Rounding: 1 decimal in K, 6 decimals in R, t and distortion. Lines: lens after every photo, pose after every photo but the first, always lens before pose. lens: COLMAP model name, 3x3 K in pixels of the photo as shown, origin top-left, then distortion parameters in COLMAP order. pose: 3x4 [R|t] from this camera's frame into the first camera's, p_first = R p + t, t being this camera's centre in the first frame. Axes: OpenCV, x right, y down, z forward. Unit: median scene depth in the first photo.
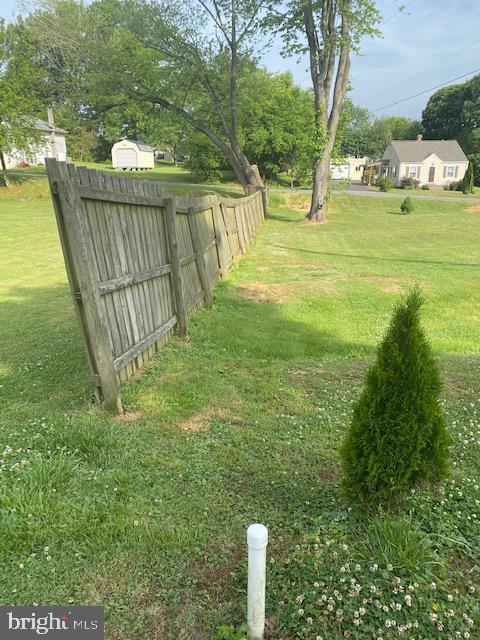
lens RADIAL K [[483.1, 0, 240.0], [0, 483.1, 320.0], [0, 0, 1]] dist [0.007332, 0.001146]
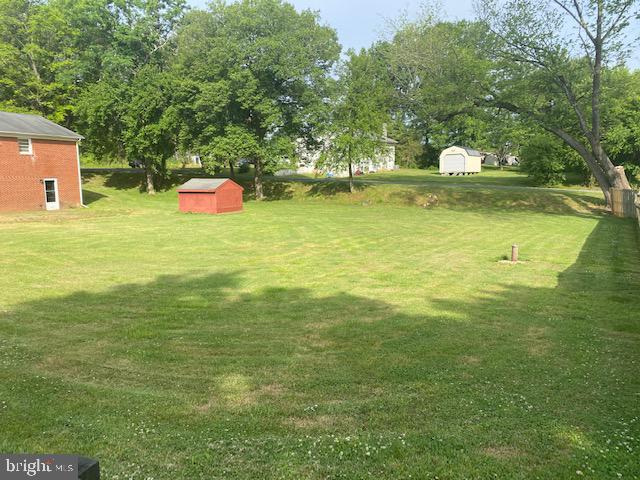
lens RADIAL K [[489.2, 0, 319.4], [0, 489.2, 236.3], [0, 0, 1]] dist [0.006140, -0.014239]
pose [[0.901977, 0.032691, -0.430544, -0.074222], [-0.107380, 0.982786, -0.150336, -0.006833], [0.418218, 0.181831, 0.889961, 0.015470]]
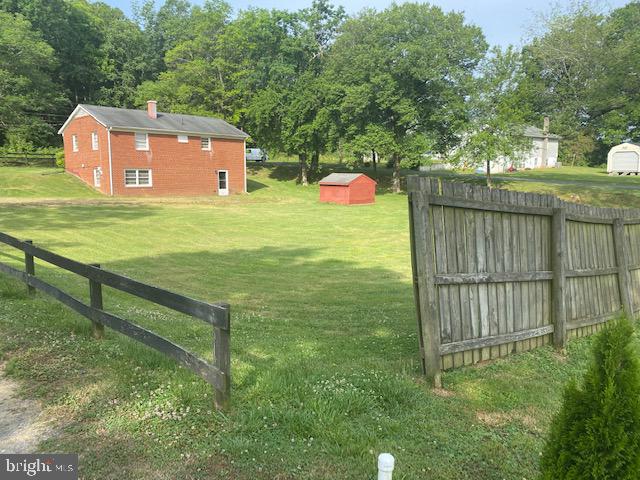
lens RADIAL K [[489.2, 0, 319.4], [0, 489.2, 236.3], [0, 0, 1]] dist [0.006140, -0.014239]
pose [[0.703625, 0.090479, -0.704787, 0.035590], [-0.210393, 0.973913, -0.085018, -0.000041], [0.678709, 0.208103, 0.704306, -0.008463]]
